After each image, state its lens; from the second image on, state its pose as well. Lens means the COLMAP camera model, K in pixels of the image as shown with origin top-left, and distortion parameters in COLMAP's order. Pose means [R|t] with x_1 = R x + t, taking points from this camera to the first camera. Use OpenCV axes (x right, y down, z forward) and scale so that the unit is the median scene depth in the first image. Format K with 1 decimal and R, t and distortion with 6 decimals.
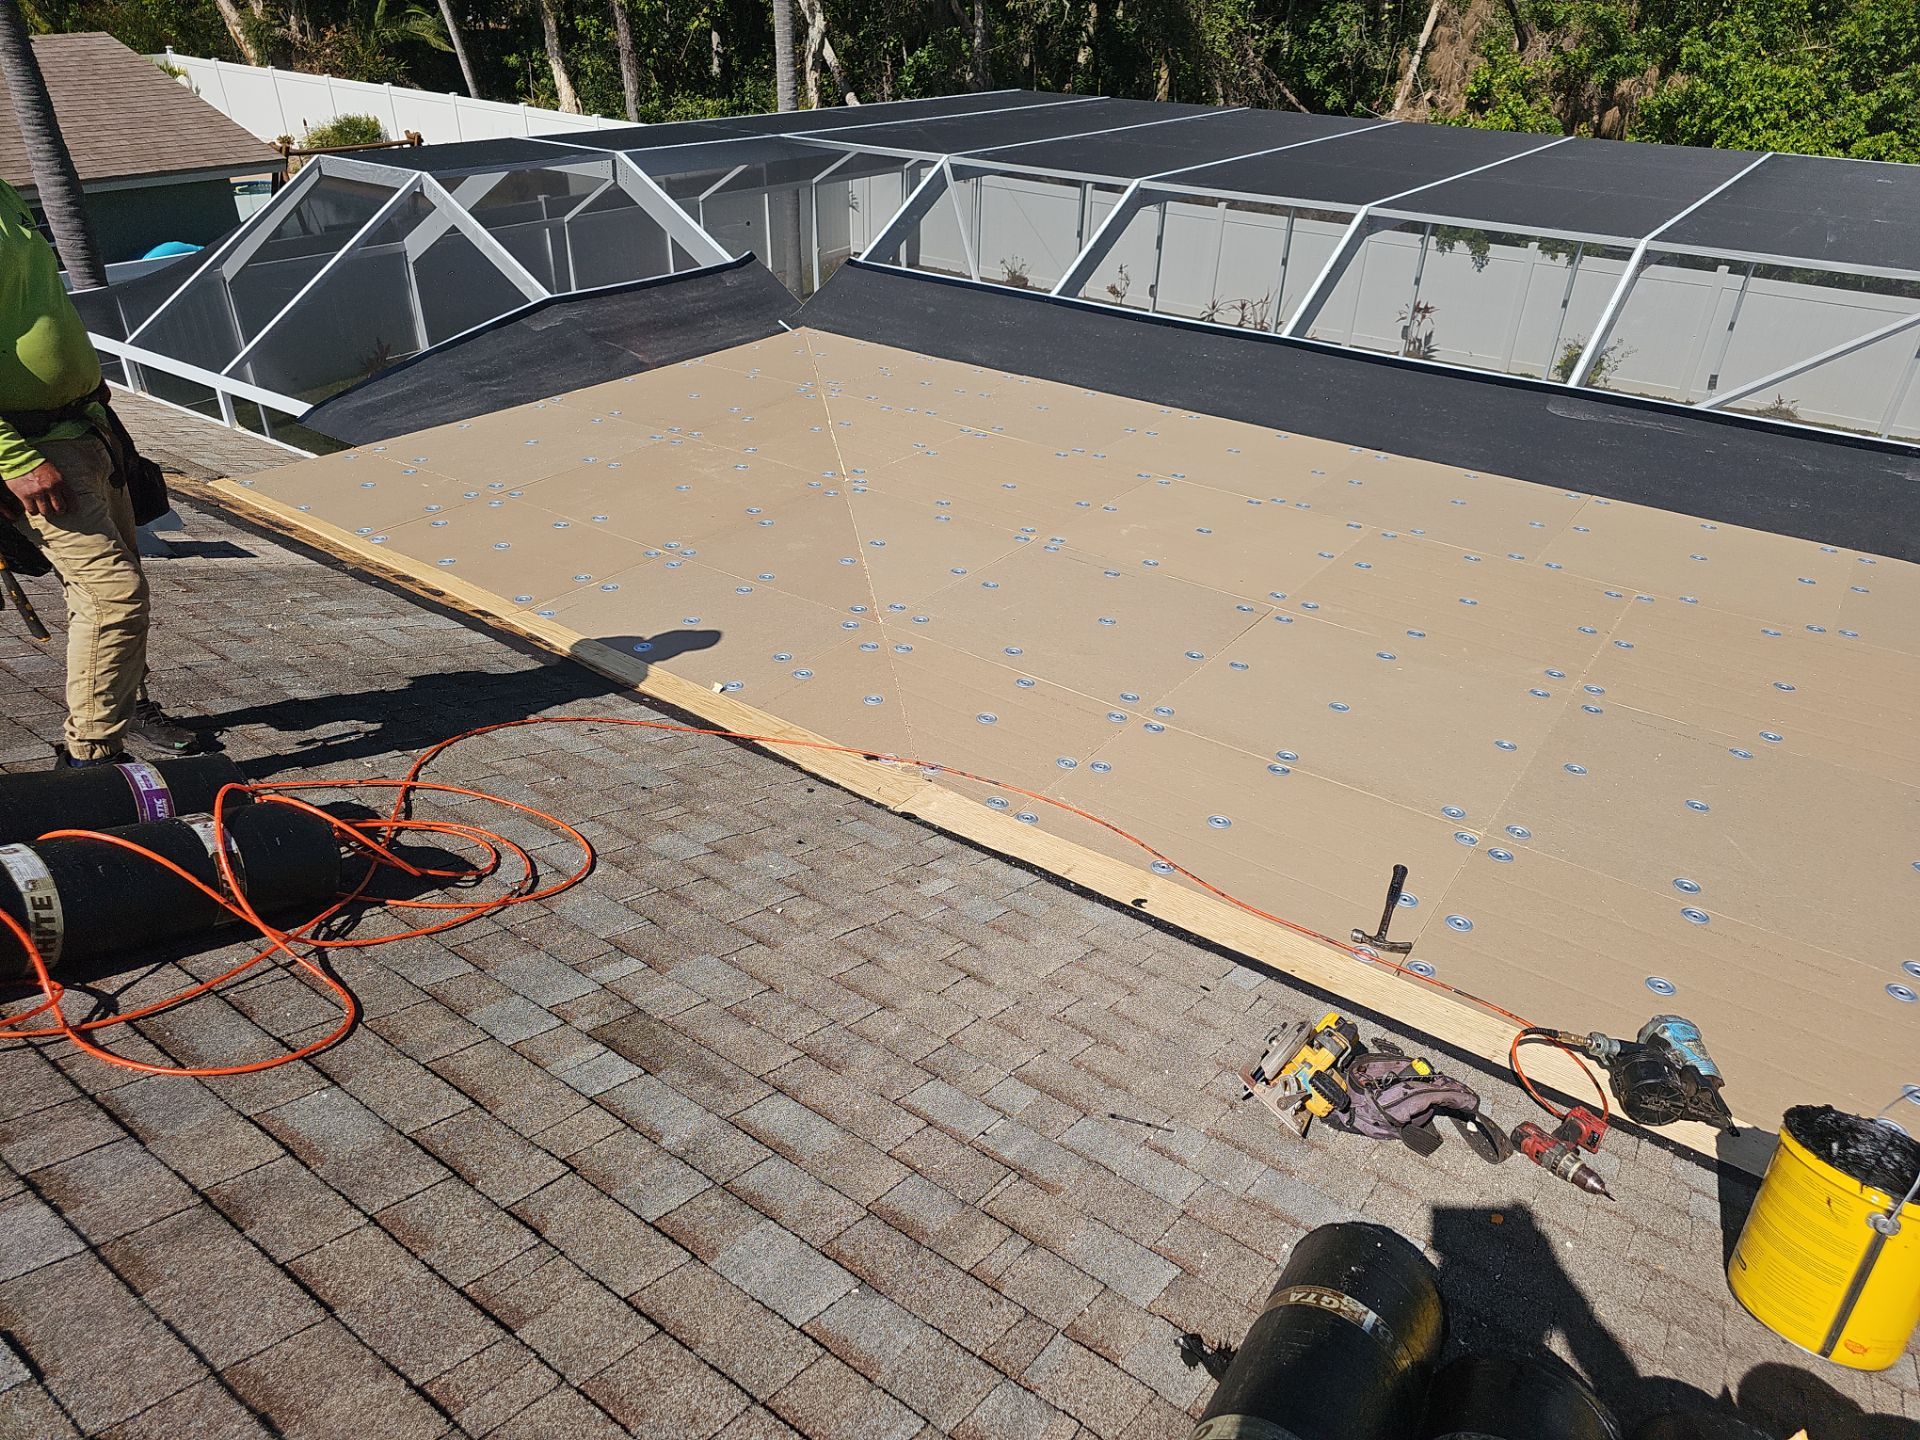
lens RADIAL K [[1271.7, 0, 976.0], [0, 1271.7, 728.6], [0, 0, 1]] dist [0.053002, -0.041983]
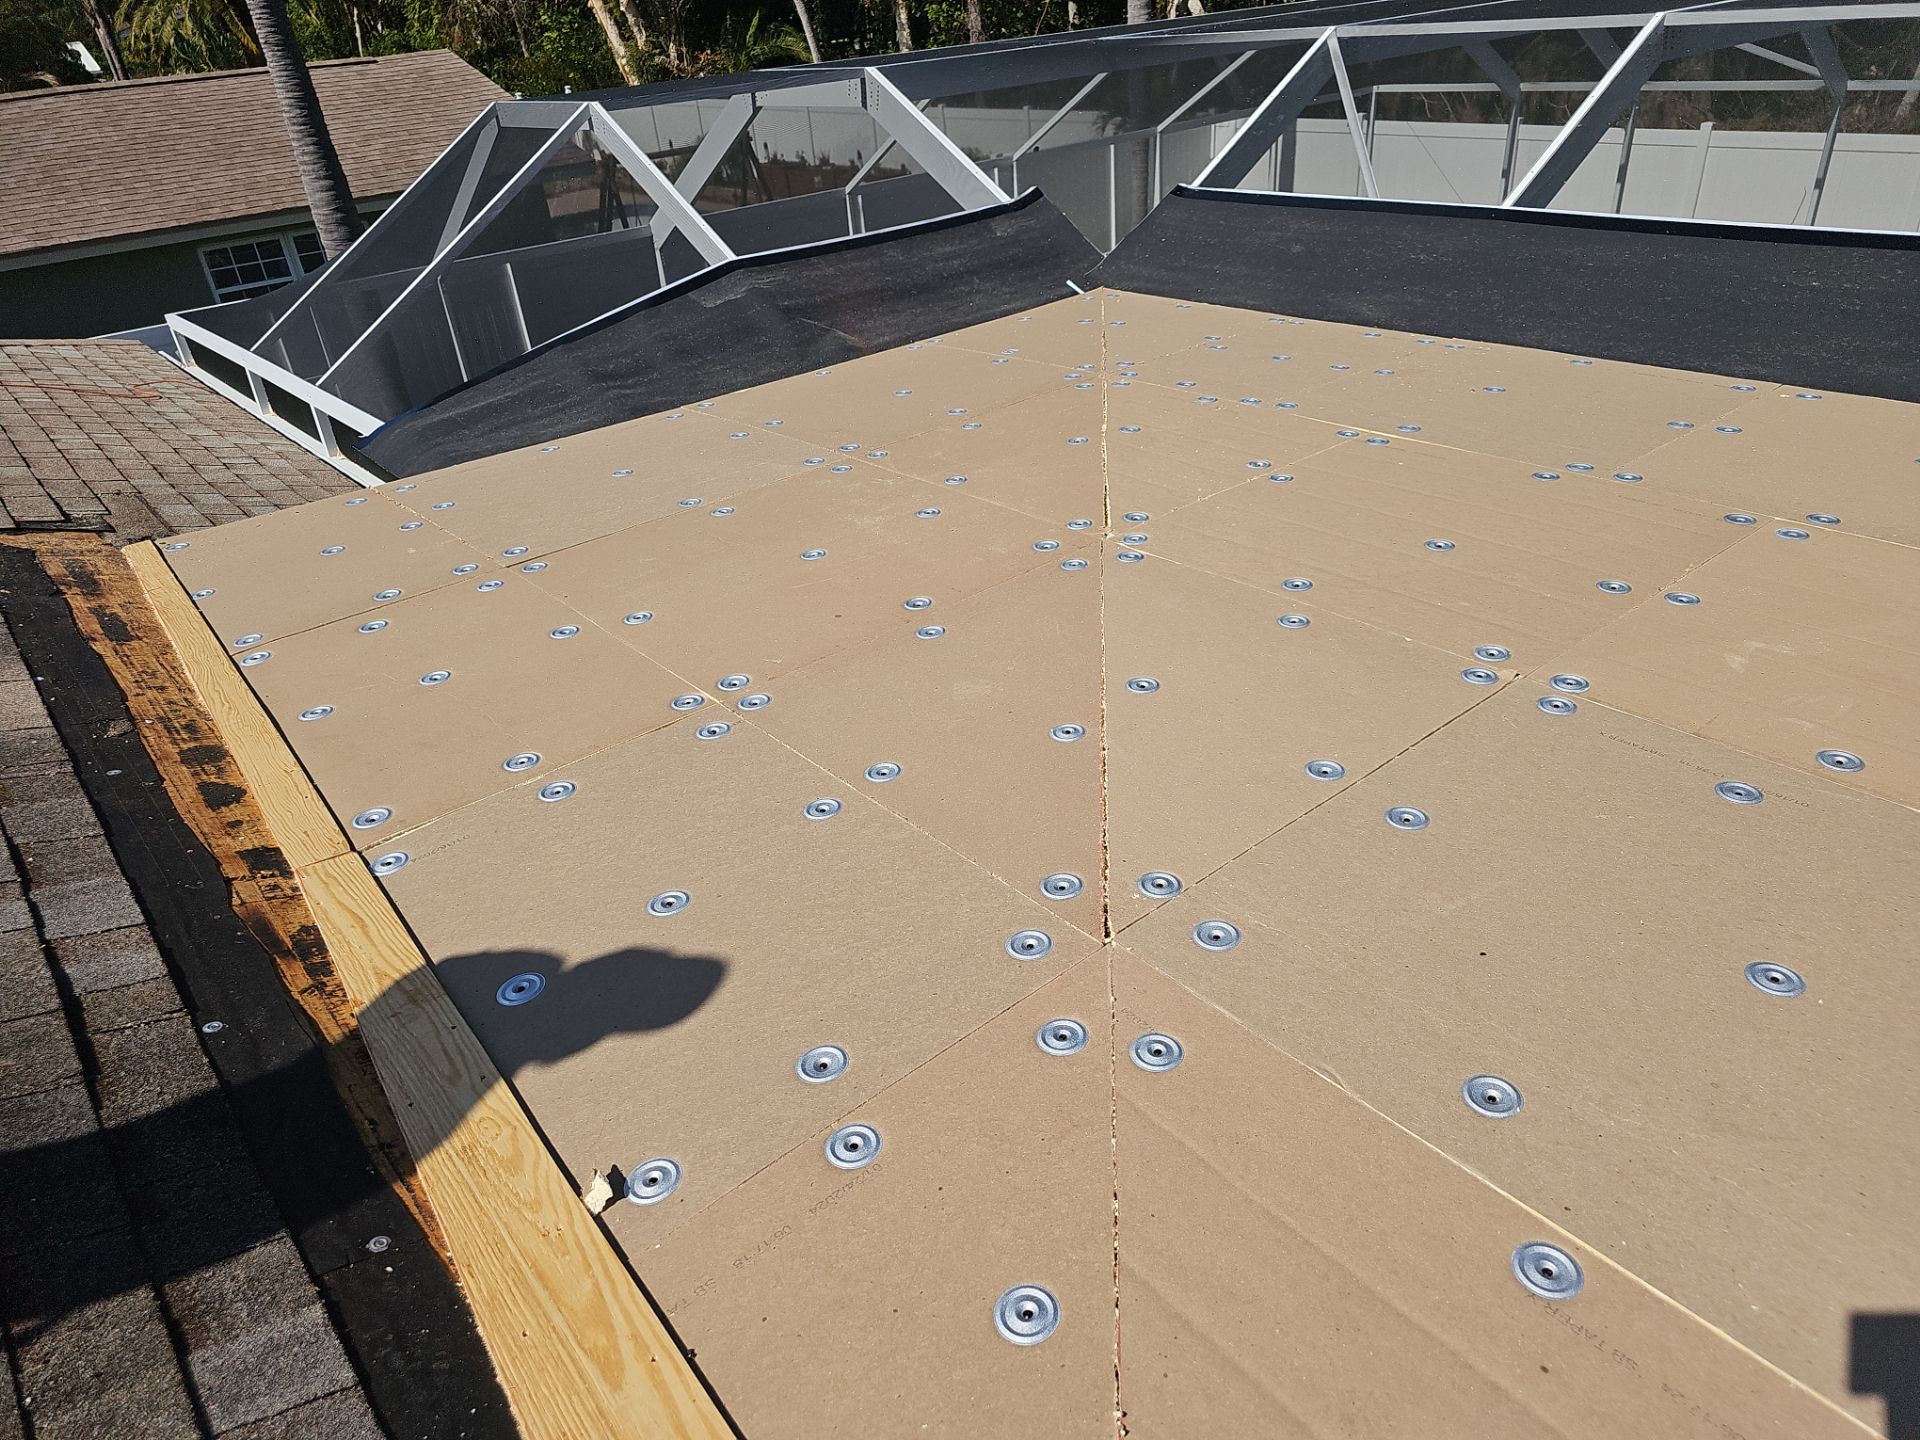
lens RADIAL K [[1271.7, 0, 973.1], [0, 1271.7, 723.9], [0, 0, 1]] dist [0.053002, -0.041983]
pose [[0.961630, 0.038353, -0.271655, -0.009682], [-0.040251, 0.999189, -0.001417, -0.104663], [0.271380, 0.012298, 0.962394, 0.437638]]
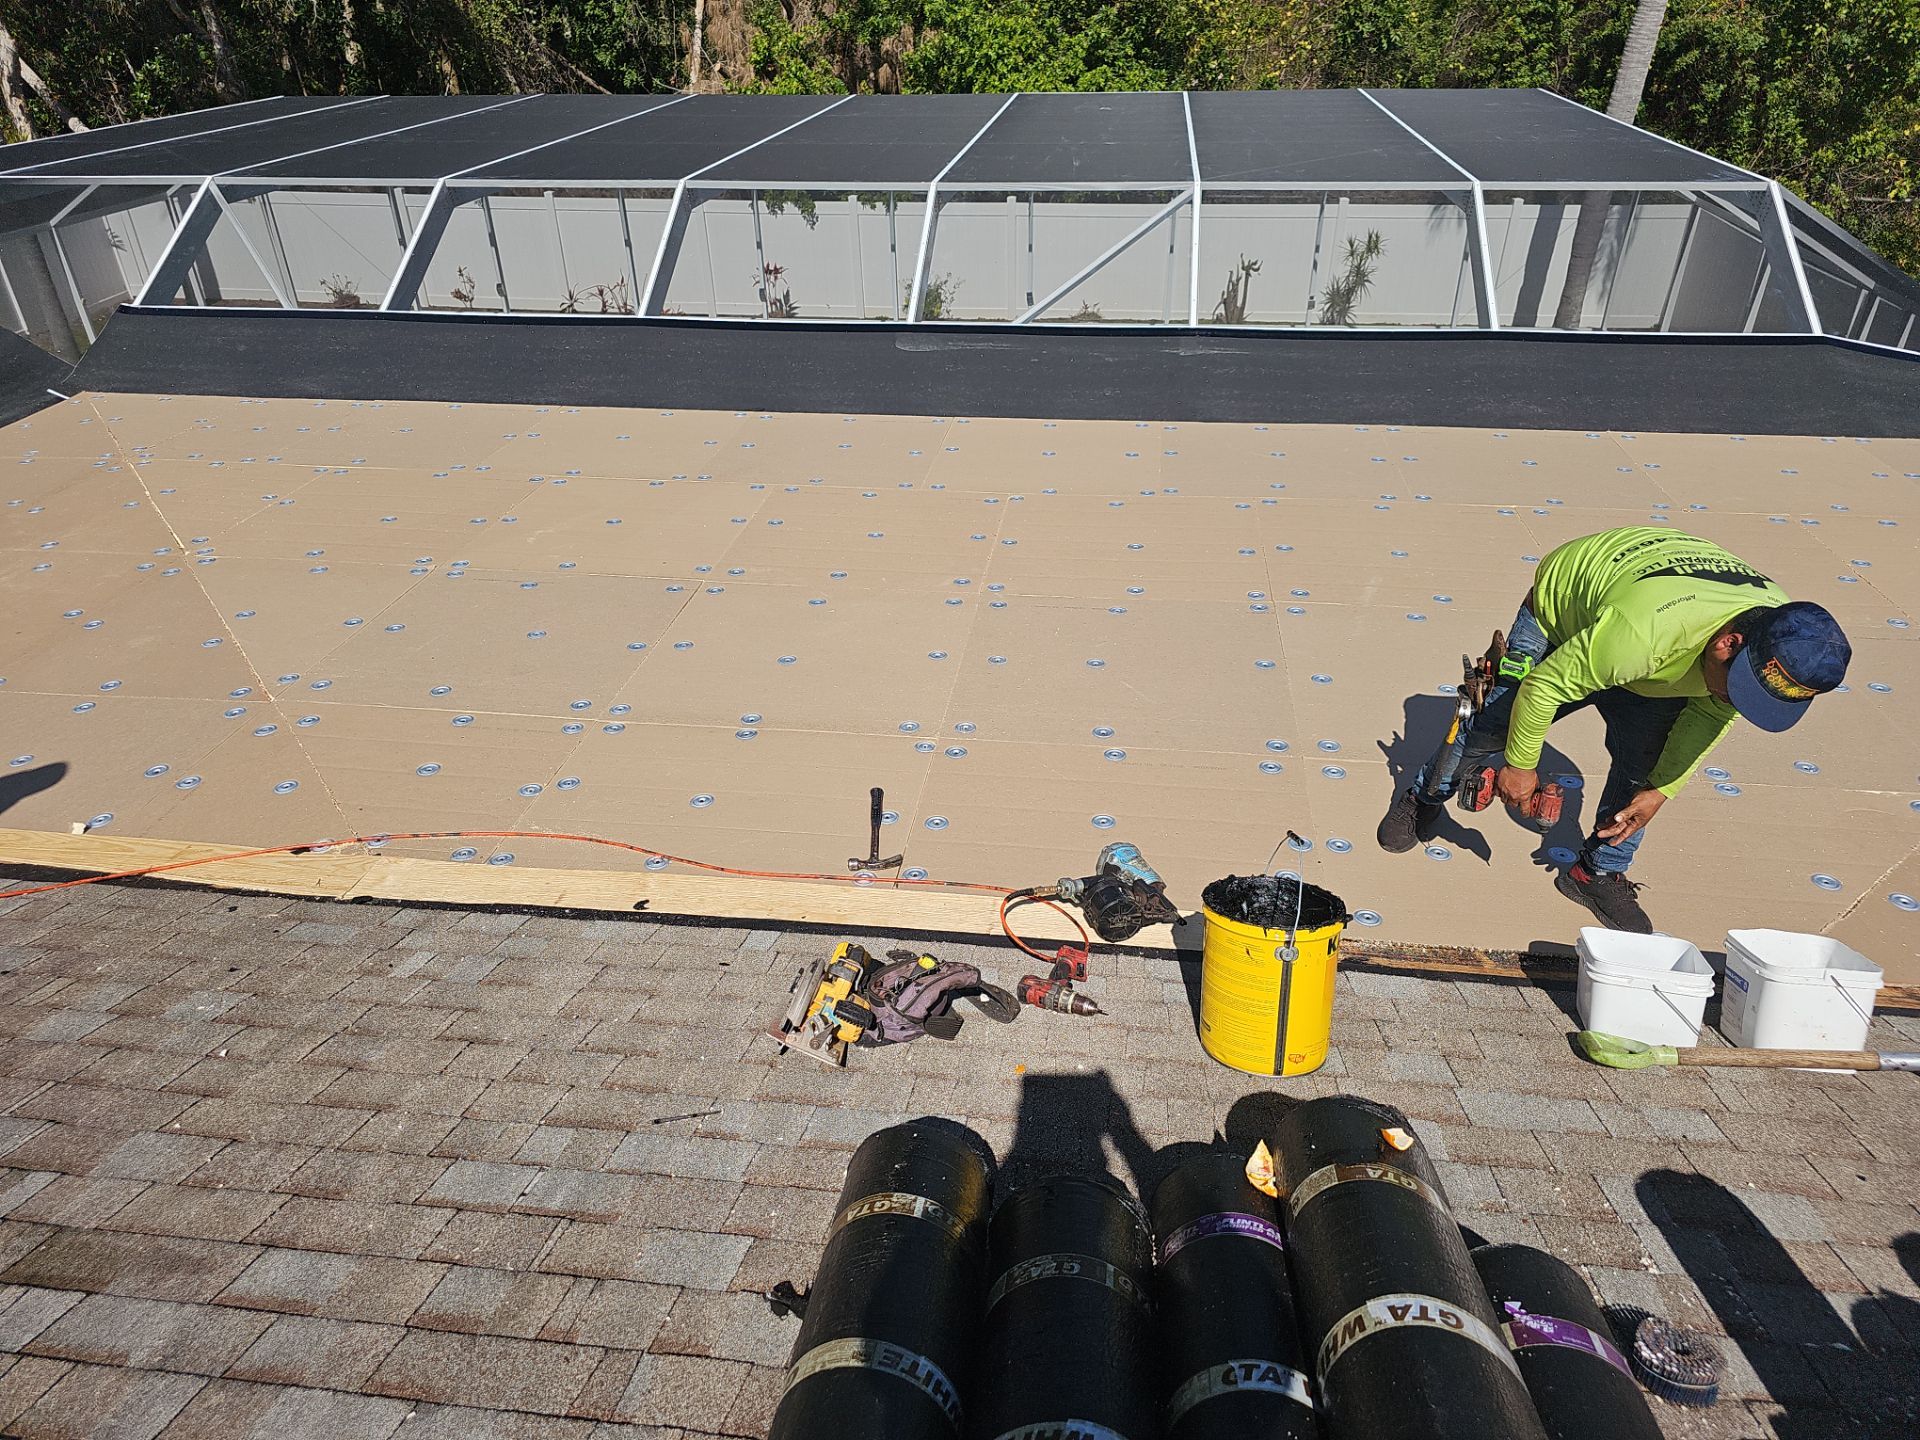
lens RADIAL K [[1271.7, 0, 966.1], [0, 1271.7, 706.5], [0, 0, 1]] dist [0.053002, -0.041983]
pose [[0.887304, -0.272586, 0.372007, 0.012566], [0.272930, 0.960580, 0.052871, 0.003078], [-0.371755, 0.054619, 0.926723, -0.006266]]
